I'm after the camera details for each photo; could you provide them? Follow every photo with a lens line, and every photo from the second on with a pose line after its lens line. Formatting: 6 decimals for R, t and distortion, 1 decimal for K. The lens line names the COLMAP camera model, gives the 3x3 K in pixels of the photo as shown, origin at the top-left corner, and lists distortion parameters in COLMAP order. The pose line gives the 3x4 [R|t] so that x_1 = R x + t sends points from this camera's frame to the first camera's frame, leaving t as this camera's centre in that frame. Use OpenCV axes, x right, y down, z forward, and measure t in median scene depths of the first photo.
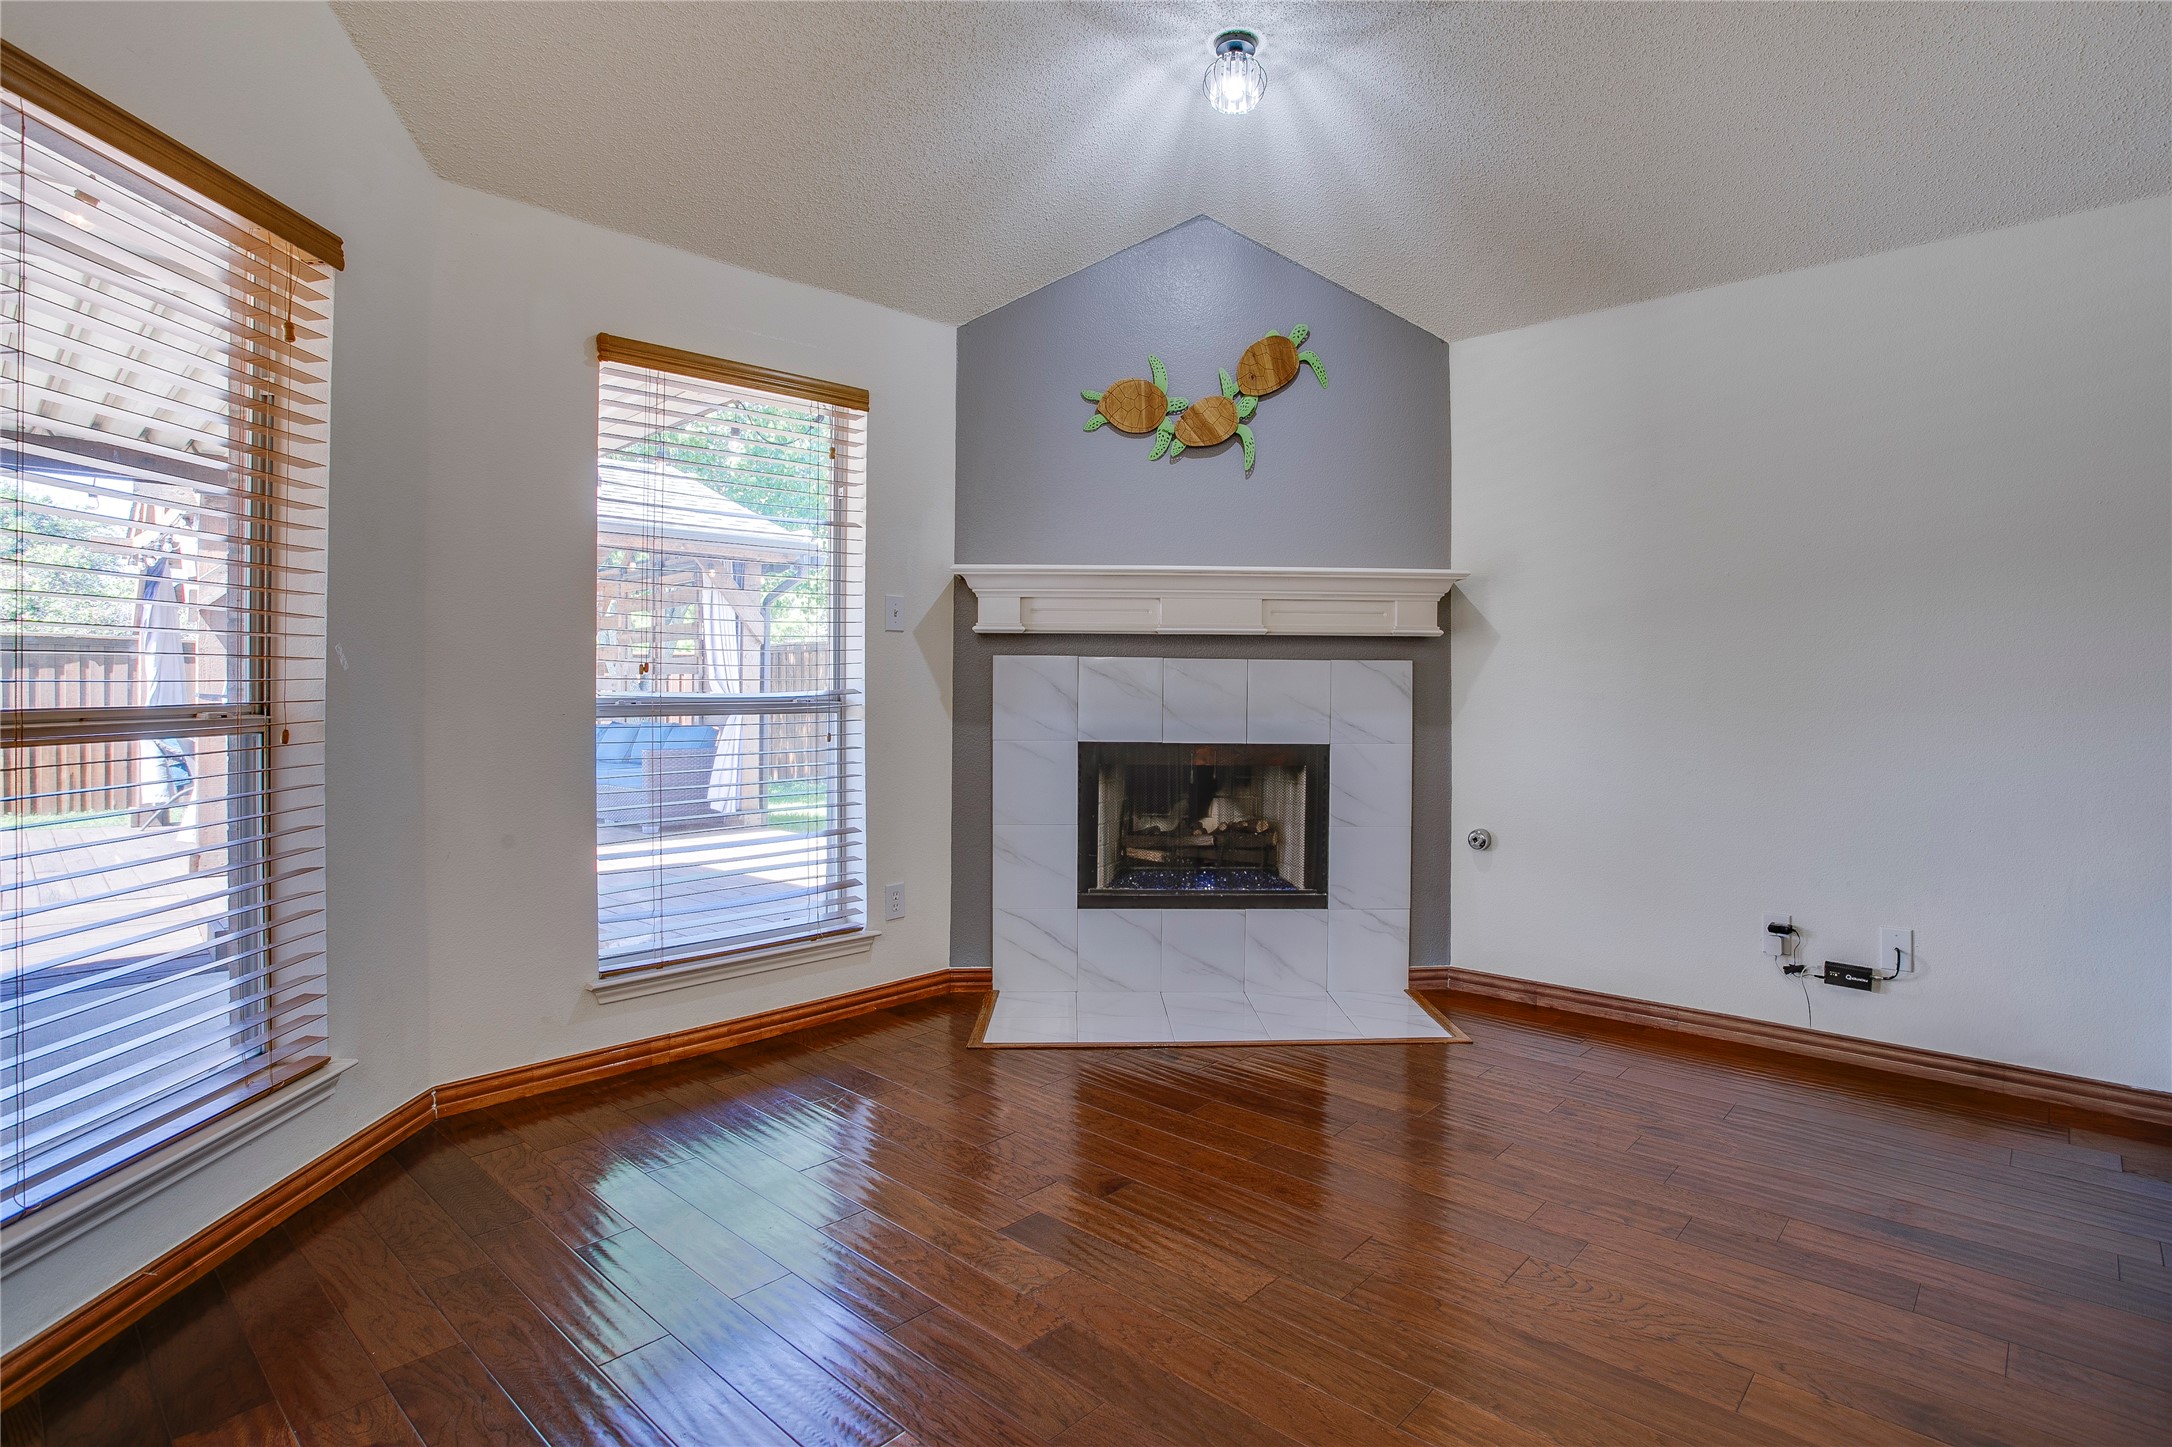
lens RADIAL K [[1050.2, 0, 1043.3], [0, 1050.2, 680.7], [0, 0, 1]] dist [-0.035626, 0.010311]
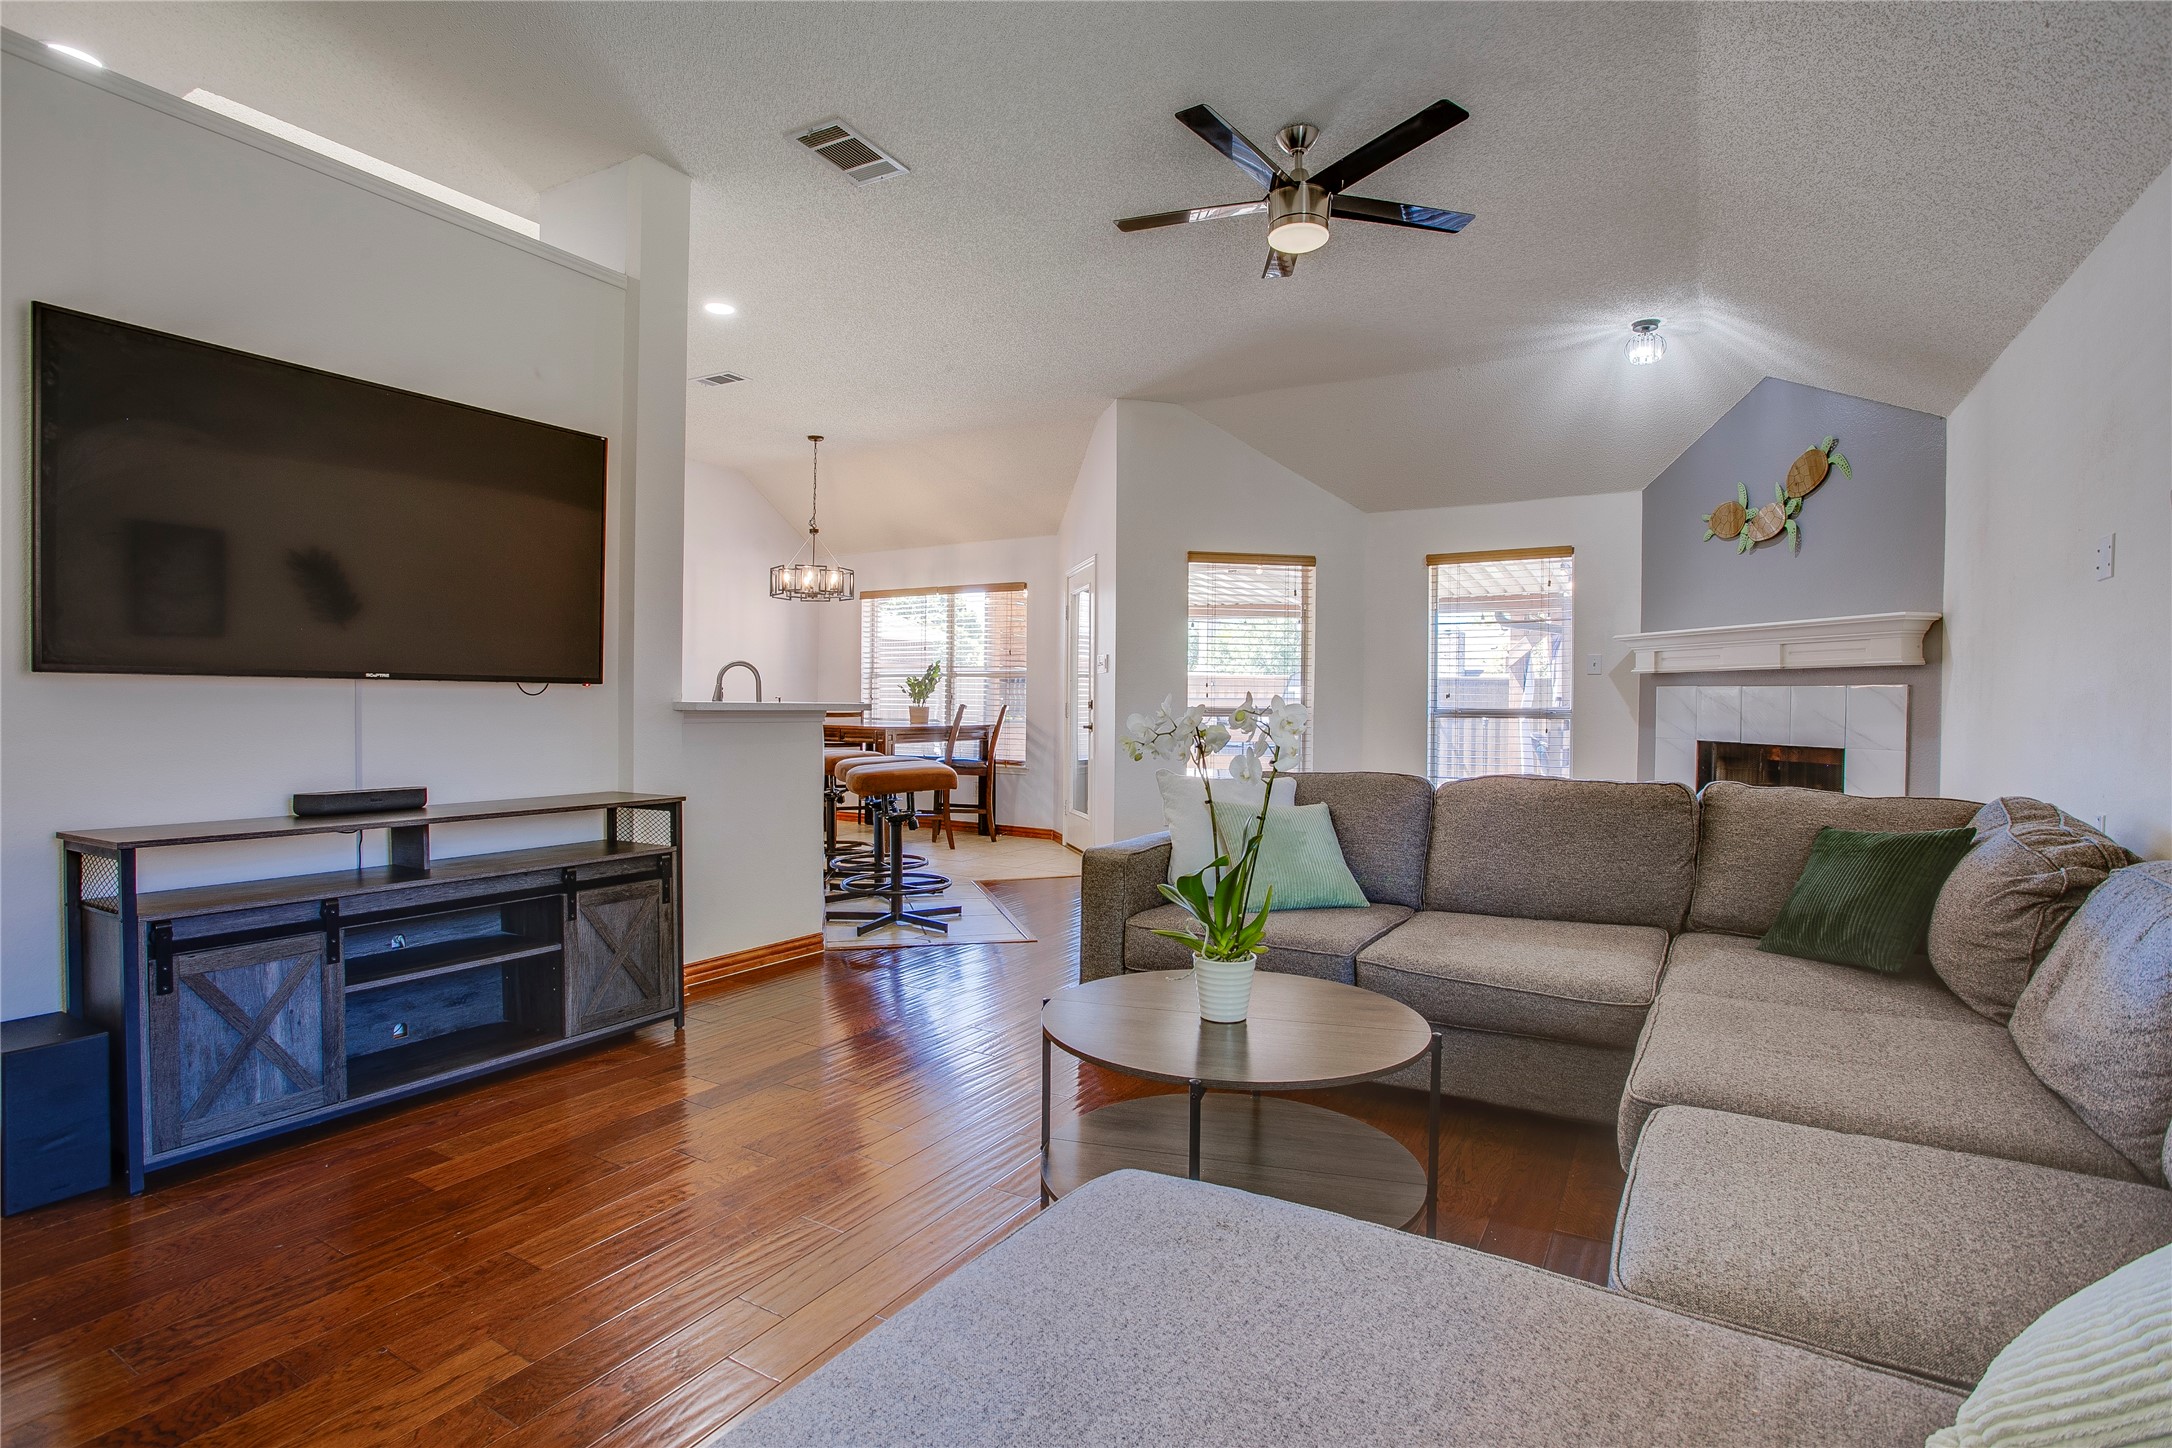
lens RADIAL K [[1050.2, 0, 1085.3], [0, 1050.2, 721.8], [0, 0, 1]] dist [-0.035626, 0.010311]
pose [[0.220014, 0.014200, -0.975393, 1.364359], [-0.007496, 0.999889, 0.012866, 0.017433], [0.975468, 0.004481, 0.220096, -0.237395]]
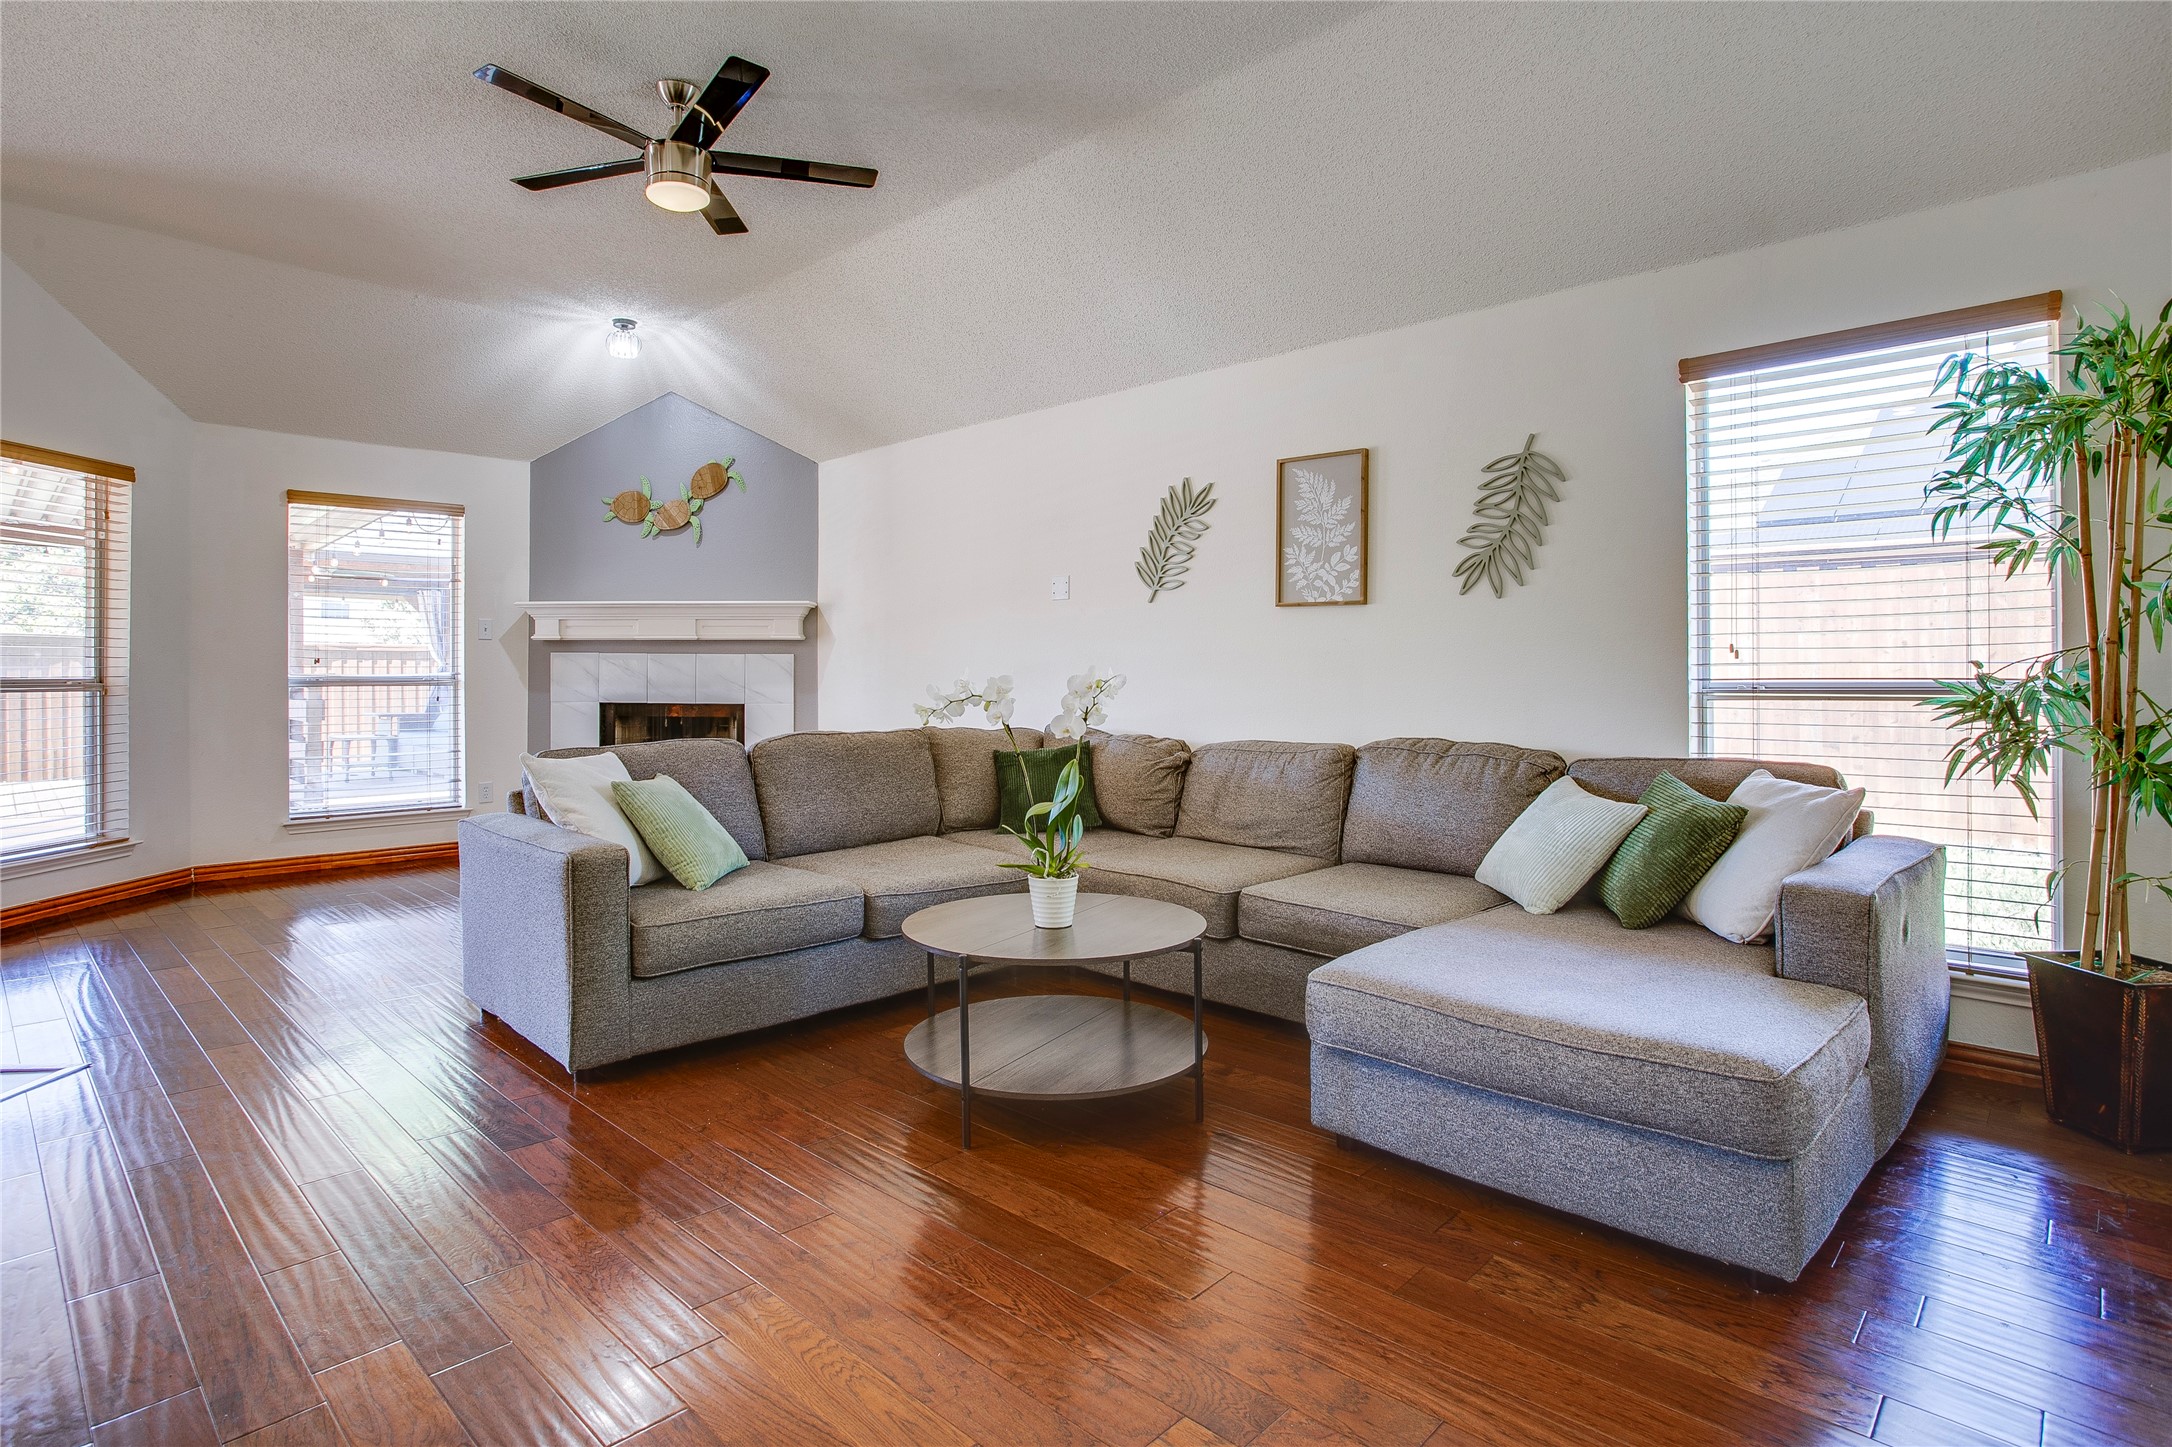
lens RADIAL K [[1147.1, 0, 1076.1], [0, 1147.1, 660.9], [0, 0, 1]] dist [-0.027724, 0.006307]
pose [[0.999449, -0.004114, -0.032939, 0.883010], [0.003895, 0.999970, -0.006710, 0.005951], [0.032966, 0.006578, 0.999435, -0.844168]]
